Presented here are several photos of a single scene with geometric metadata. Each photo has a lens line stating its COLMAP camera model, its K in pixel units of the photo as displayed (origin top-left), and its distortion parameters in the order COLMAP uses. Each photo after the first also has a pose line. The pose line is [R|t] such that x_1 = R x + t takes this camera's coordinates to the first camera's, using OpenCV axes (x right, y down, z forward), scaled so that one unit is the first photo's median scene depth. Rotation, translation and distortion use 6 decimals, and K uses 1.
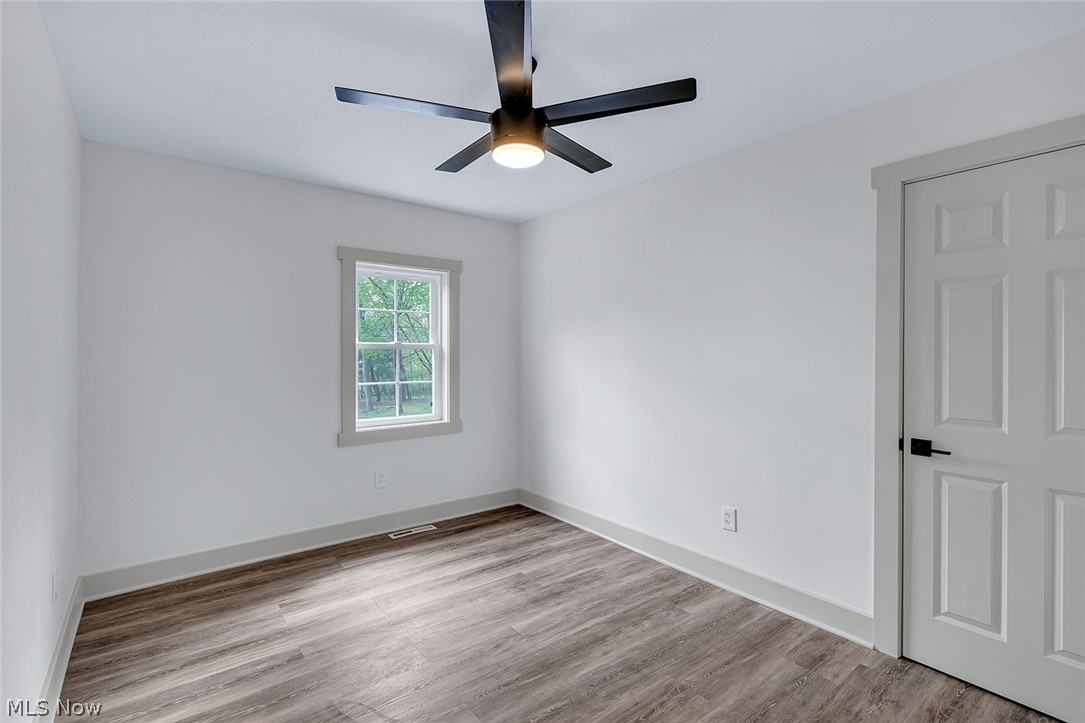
lens RADIAL K [[491.5, 0, 540.7], [0, 491.5, 357.2], [0, 0, 1]] dist [0.002352, 0.000271]
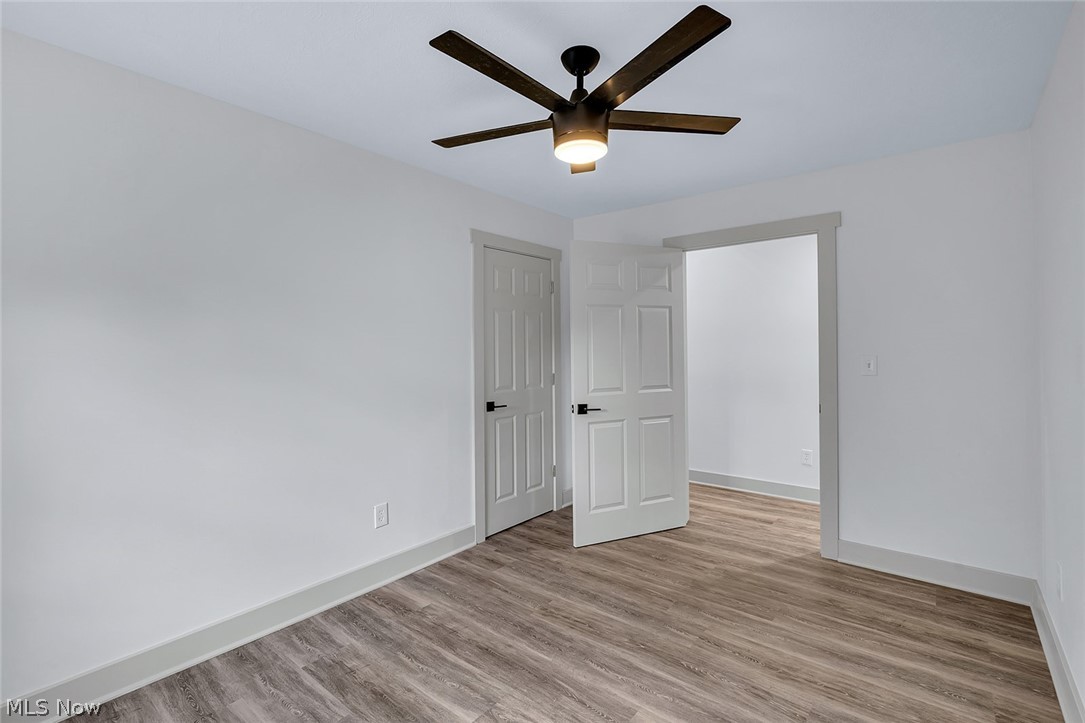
lens RADIAL K [[491.5, 0, 541.5], [0, 491.5, 355.2], [0, 0, 1]] dist [0.002352, 0.000271]
pose [[-0.209123, -0.008537, 0.977852, -0.784433], [0.022679, 0.999651, 0.013578, -0.008474], [-0.977626, 0.025016, -0.208856, 1.023025]]
